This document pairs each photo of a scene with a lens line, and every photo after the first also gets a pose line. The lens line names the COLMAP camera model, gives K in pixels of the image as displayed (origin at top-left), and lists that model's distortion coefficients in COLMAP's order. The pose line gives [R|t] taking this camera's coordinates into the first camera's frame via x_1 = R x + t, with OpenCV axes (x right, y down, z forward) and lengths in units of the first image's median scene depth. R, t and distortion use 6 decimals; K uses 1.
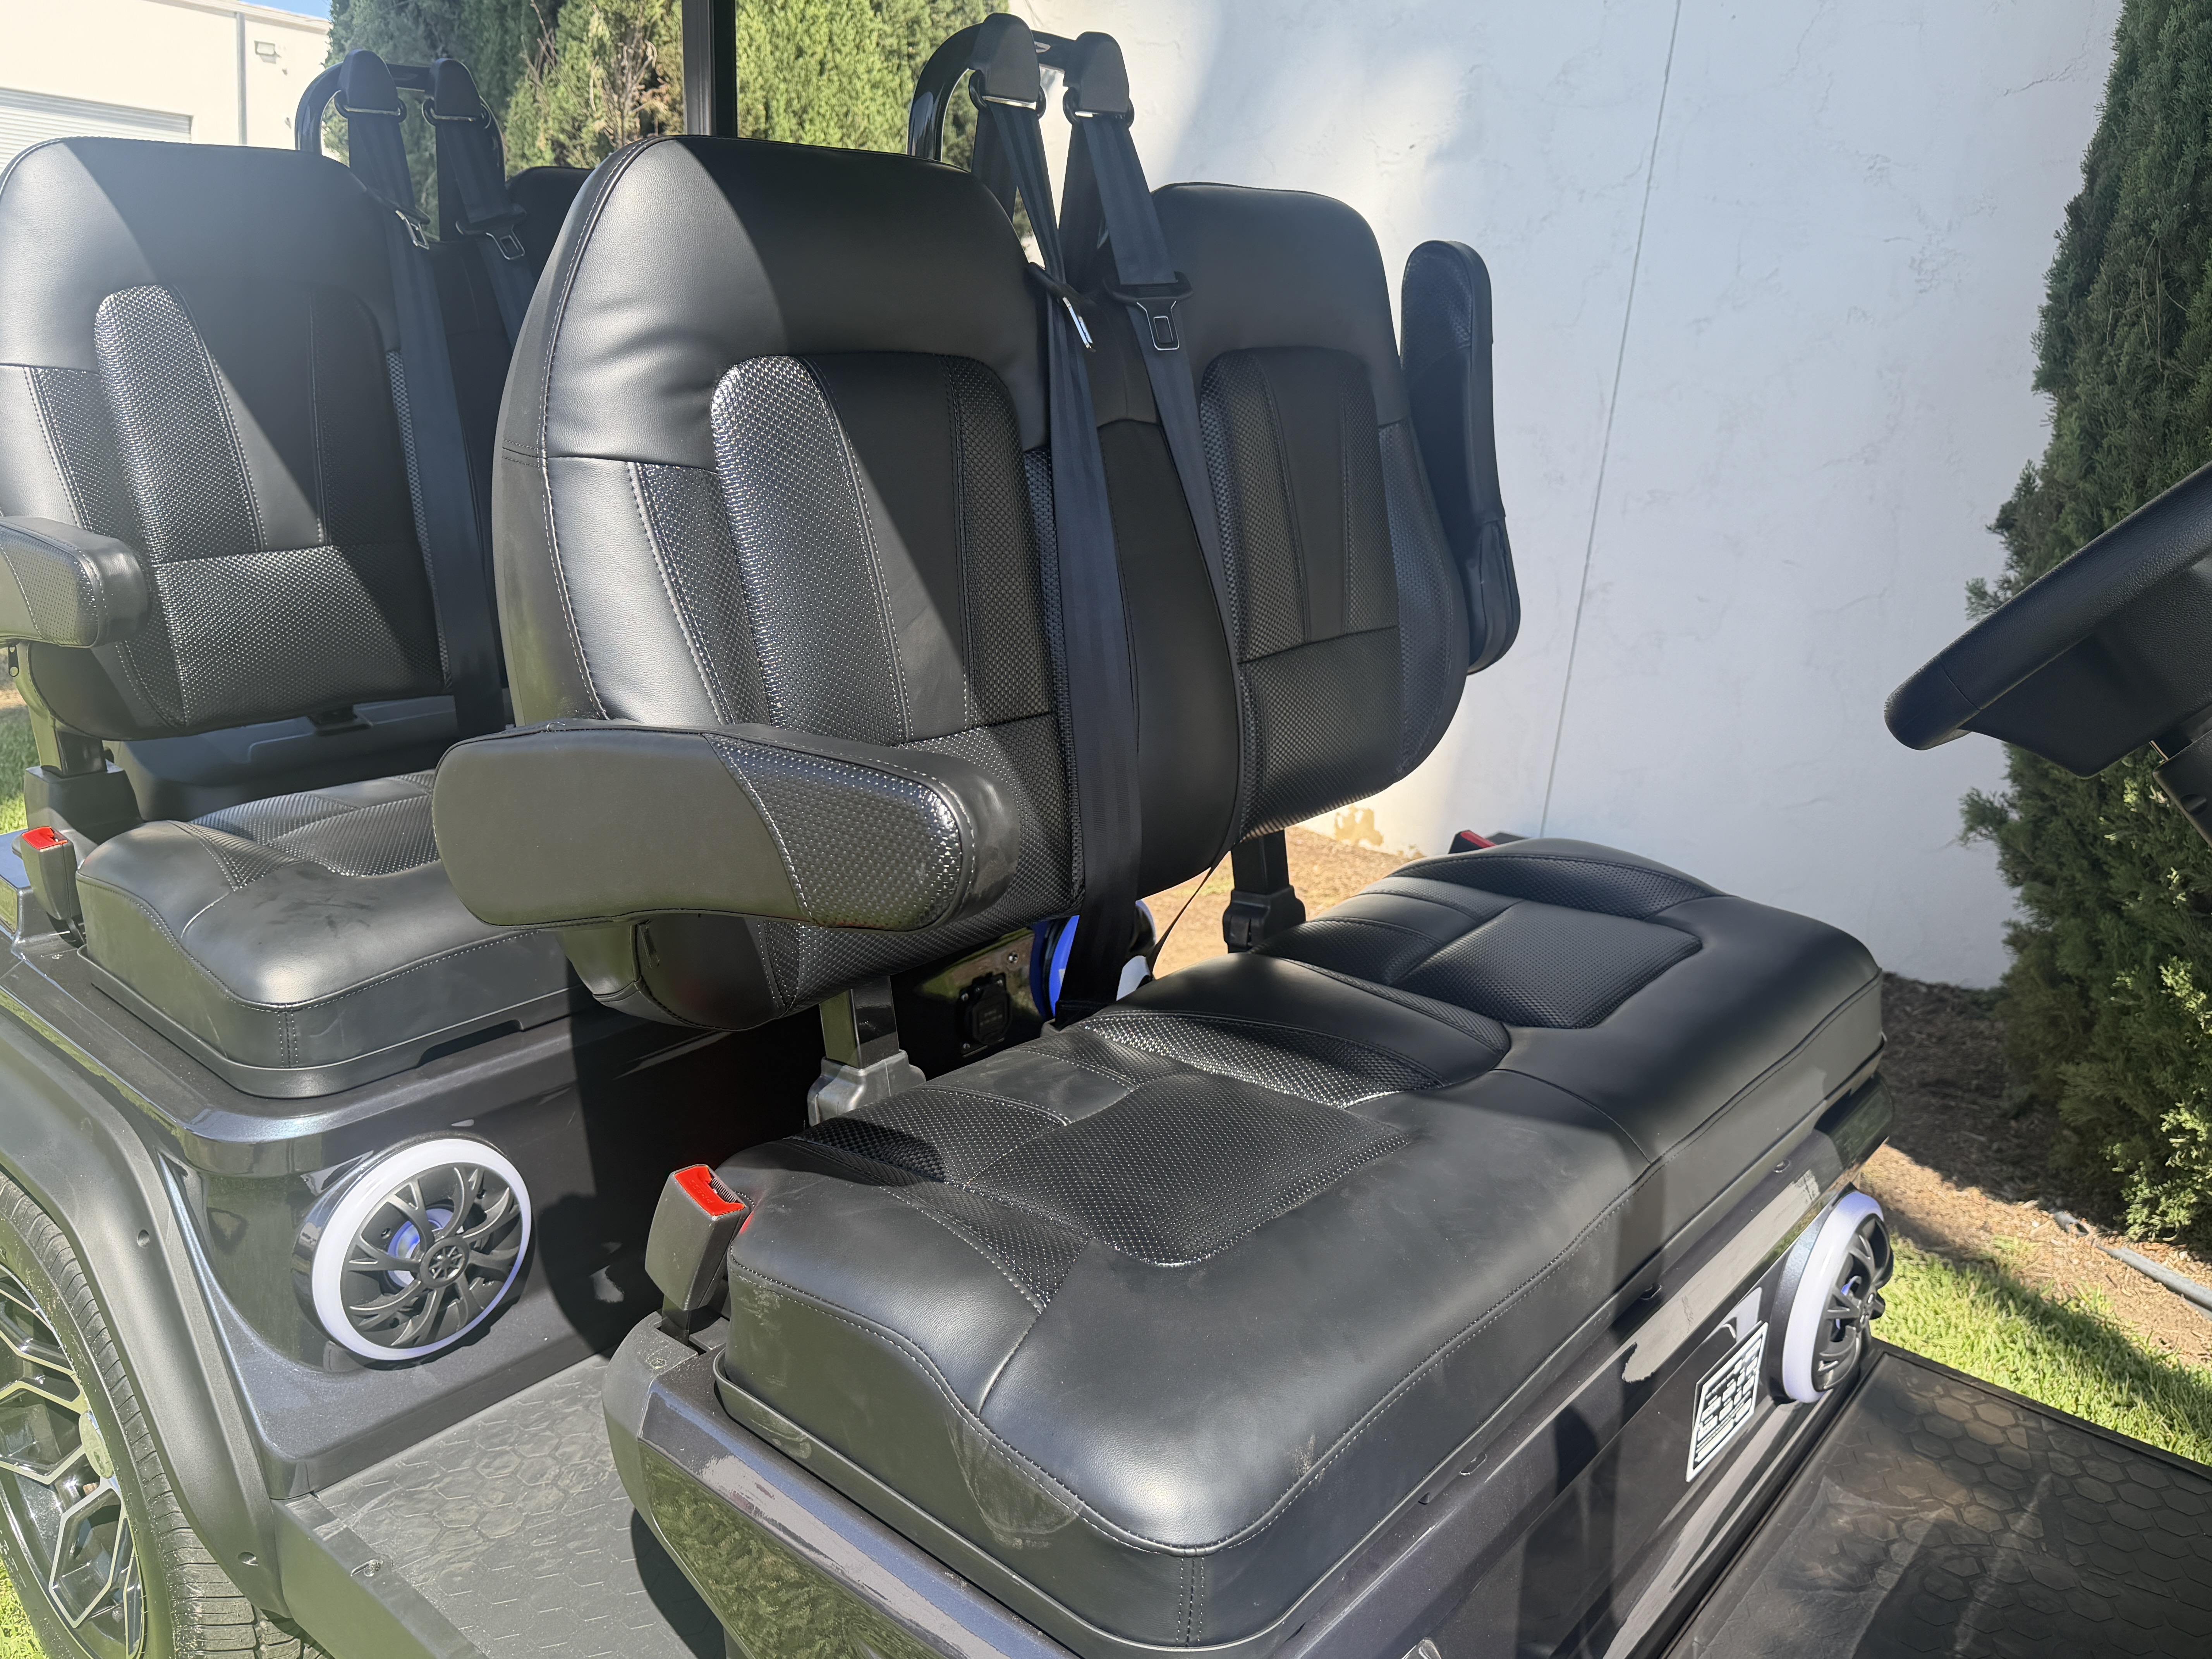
lens RADIAL K [[1749.9, 0, 1117.6], [0, 1749.9, 812.5], [0, 0, 1]] dist [-0.004785, -0.002732]
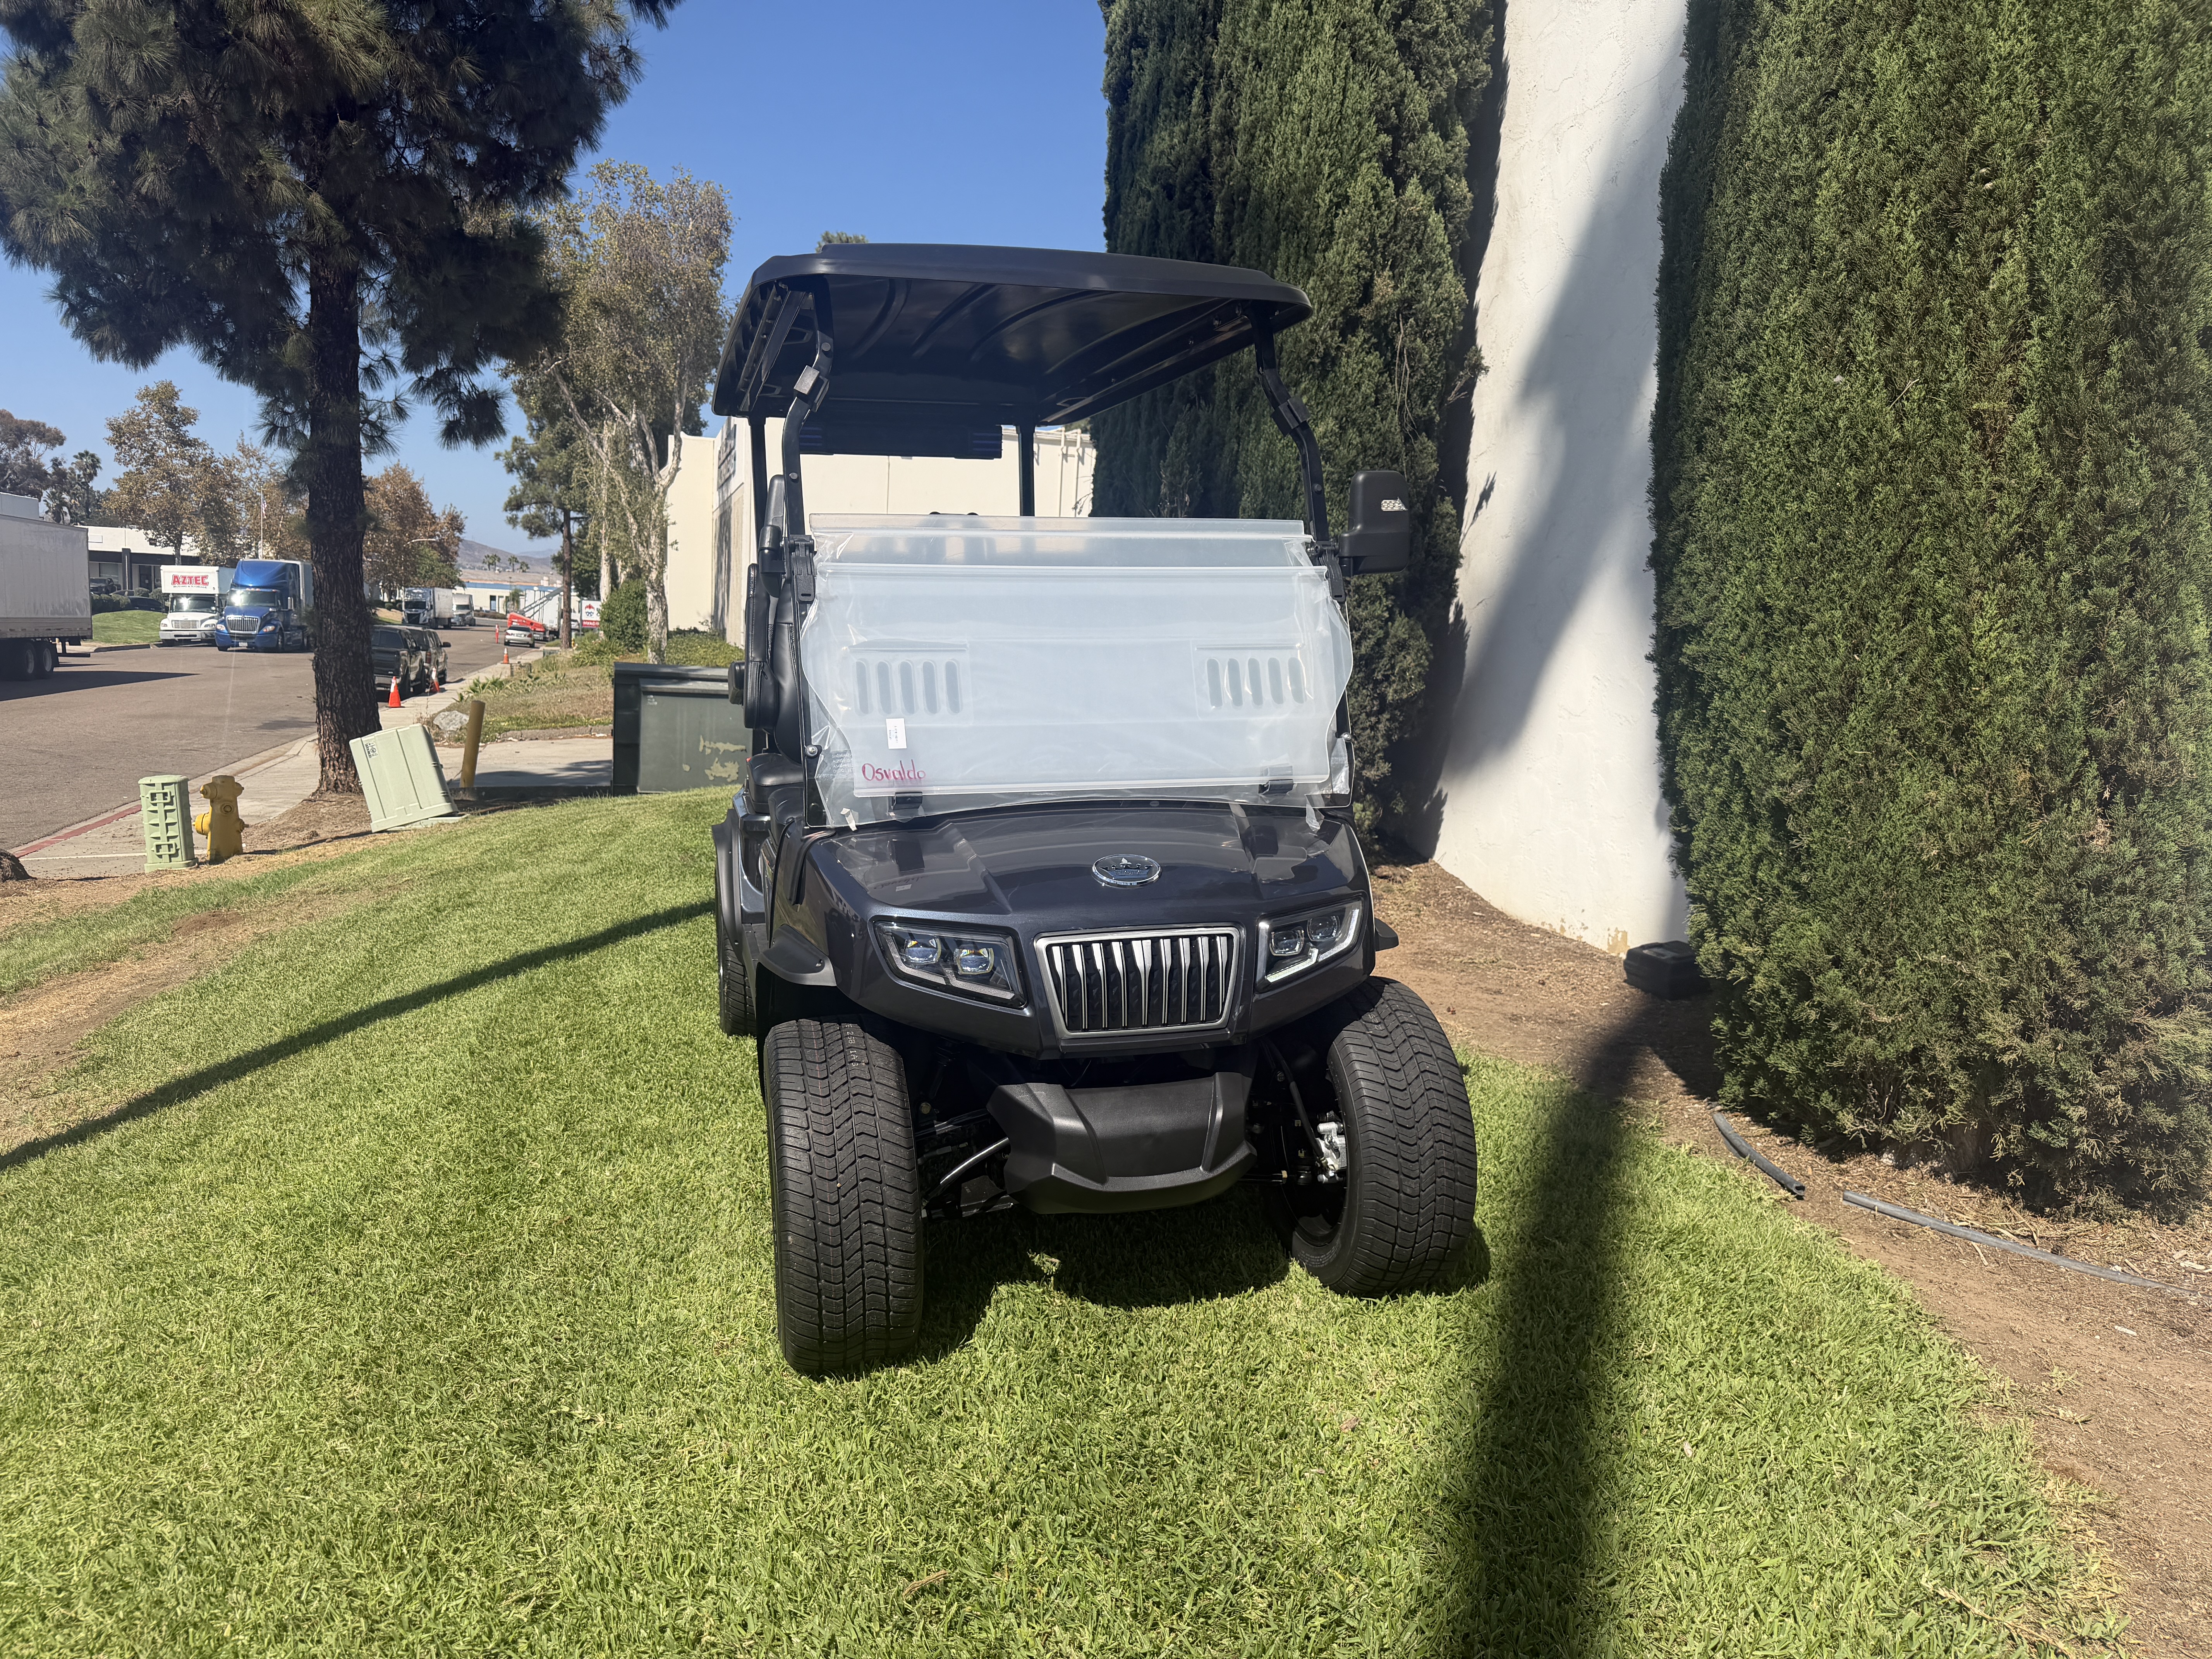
lens RADIAL K [[1566.9, 0, 1082.3], [0, 1566.9, 829.0], [0, 0, 1]] dist [0.003680, -0.010014]
pose [[0.816729, 0.030313, -0.576224, 1.820686], [-0.131382, 0.982158, -0.134551, 0.515030], [0.561865, 0.185598, 0.806140, -1.155187]]
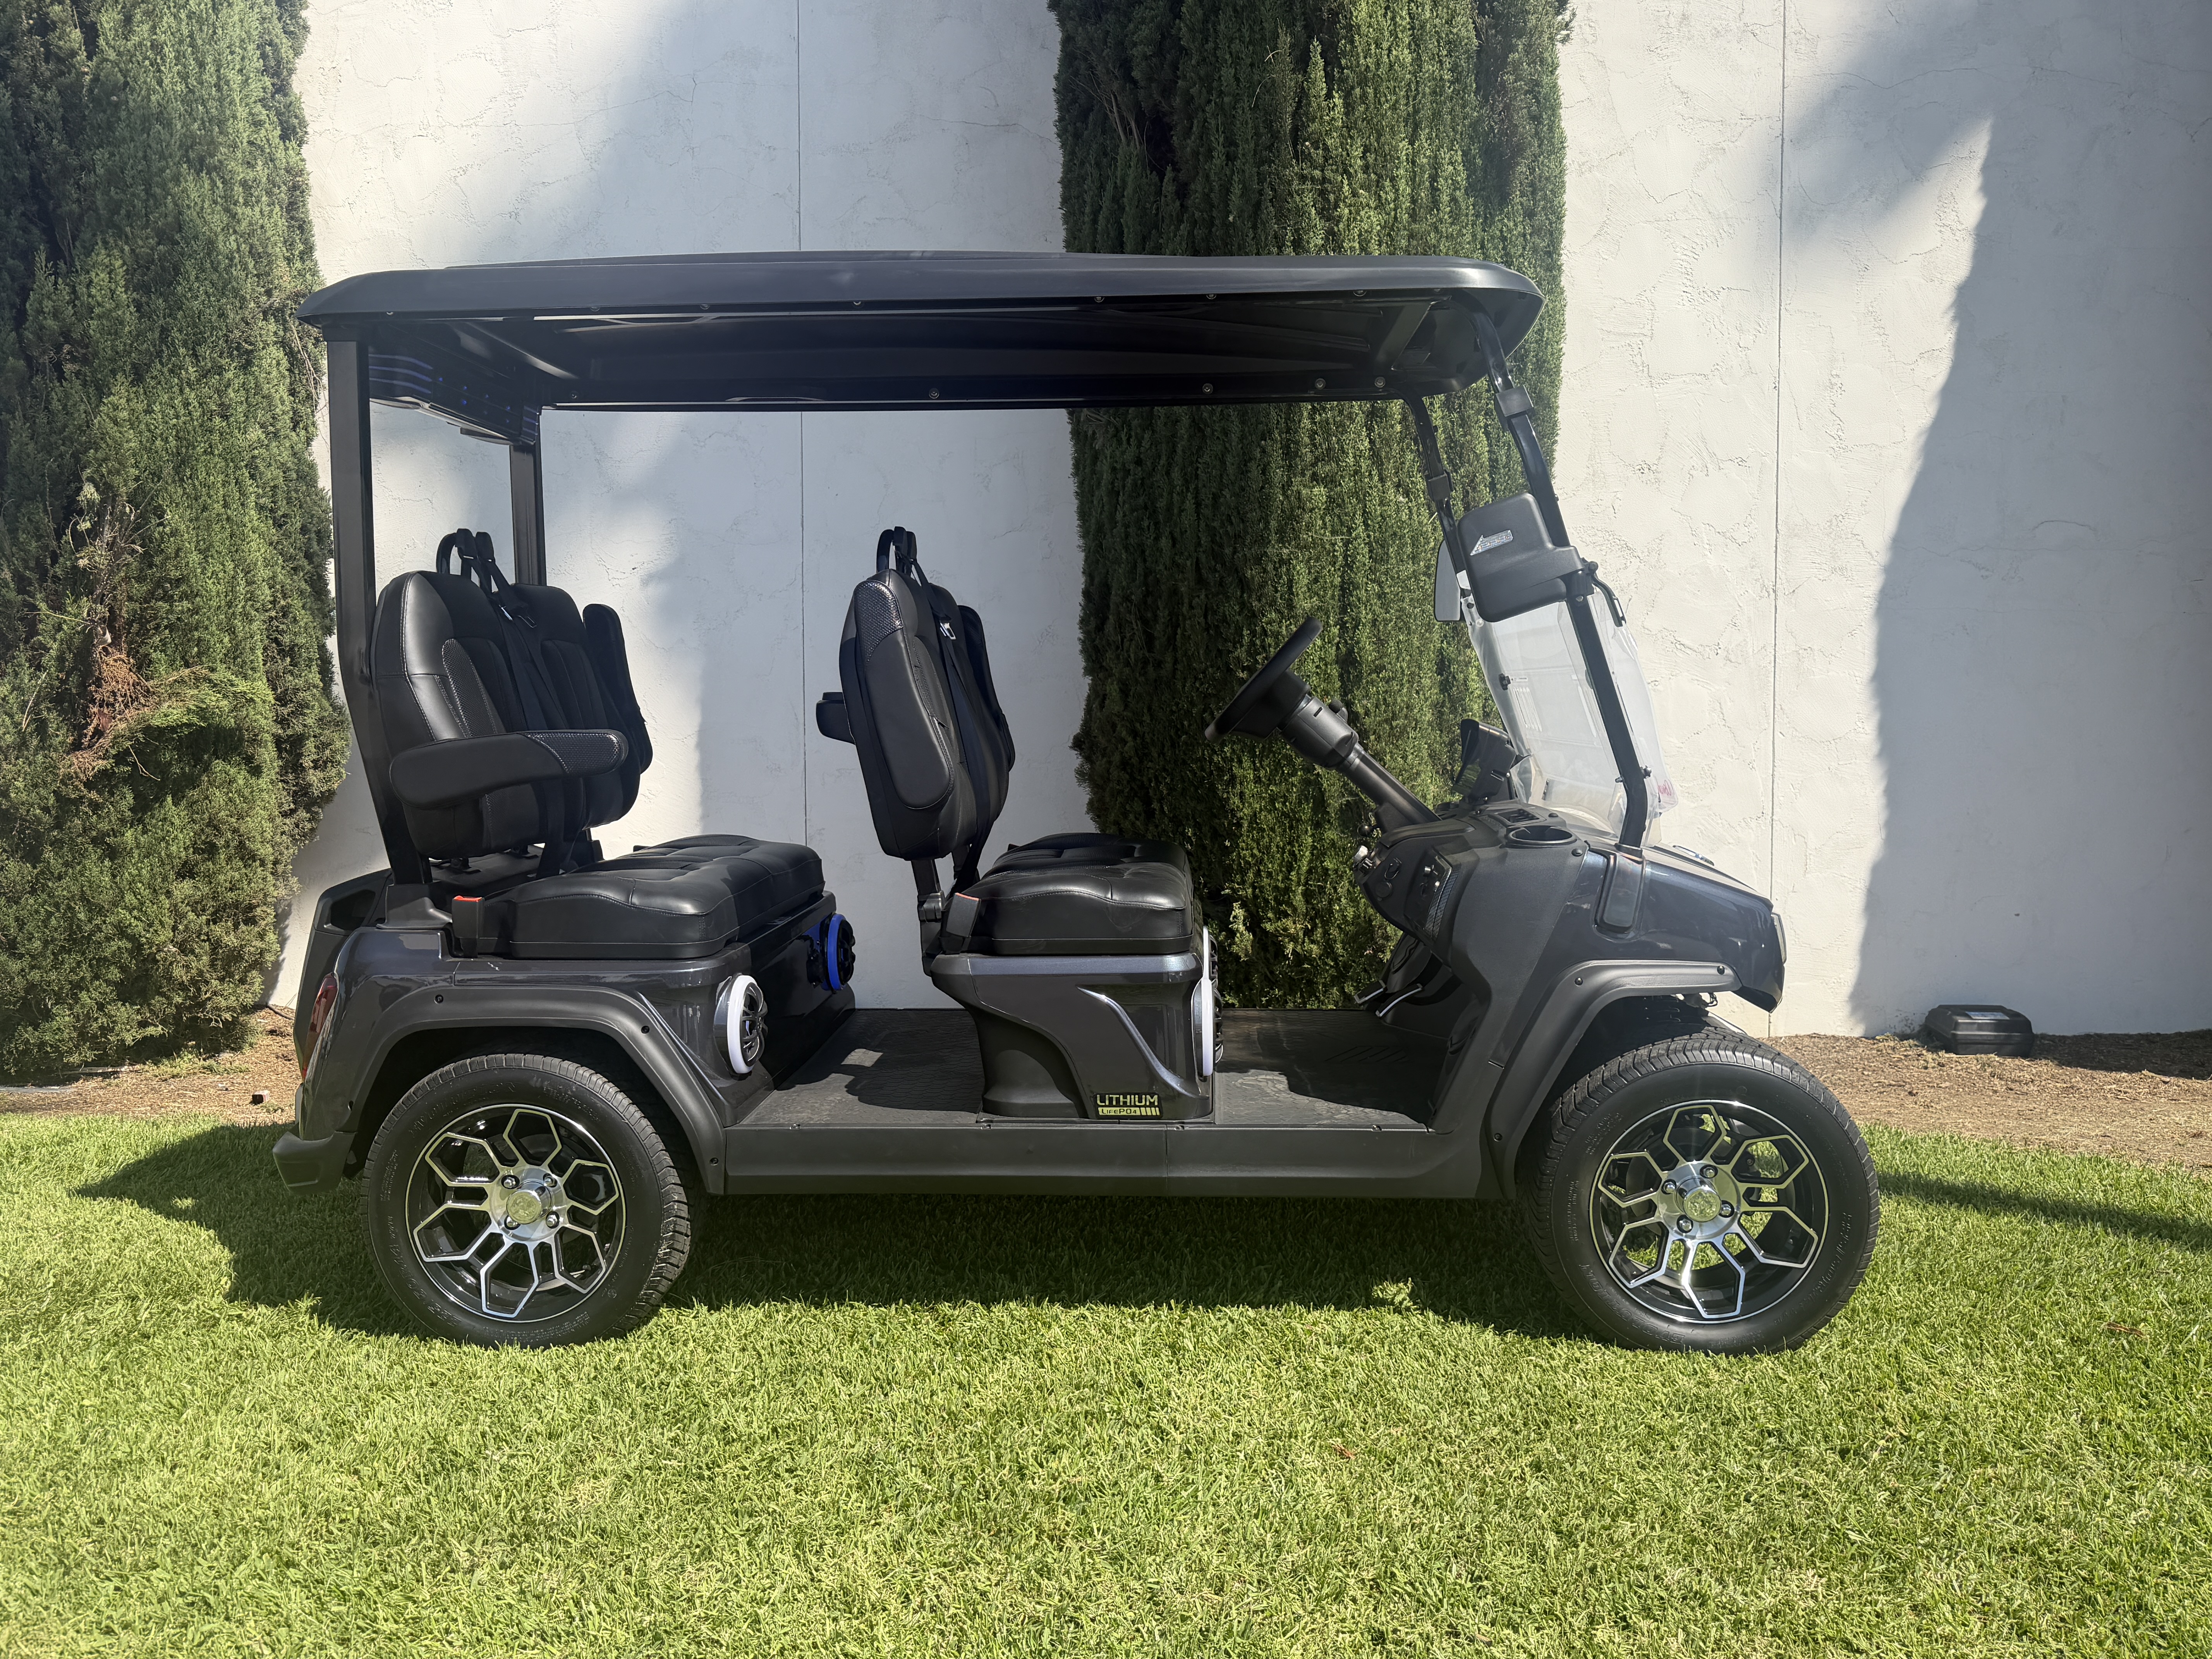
lens RADIAL K [[1700.7, 0, 1076.3], [0, 1700.7, 839.6], [0, 0, 1]] dist [0.105097, -0.144603]
pose [[0.807197, -0.109774, 0.579985, -1.319962], [0.225705, 0.965290, -0.131425, 0.407115], [-0.545426, 0.236992, 0.803956, -1.118754]]
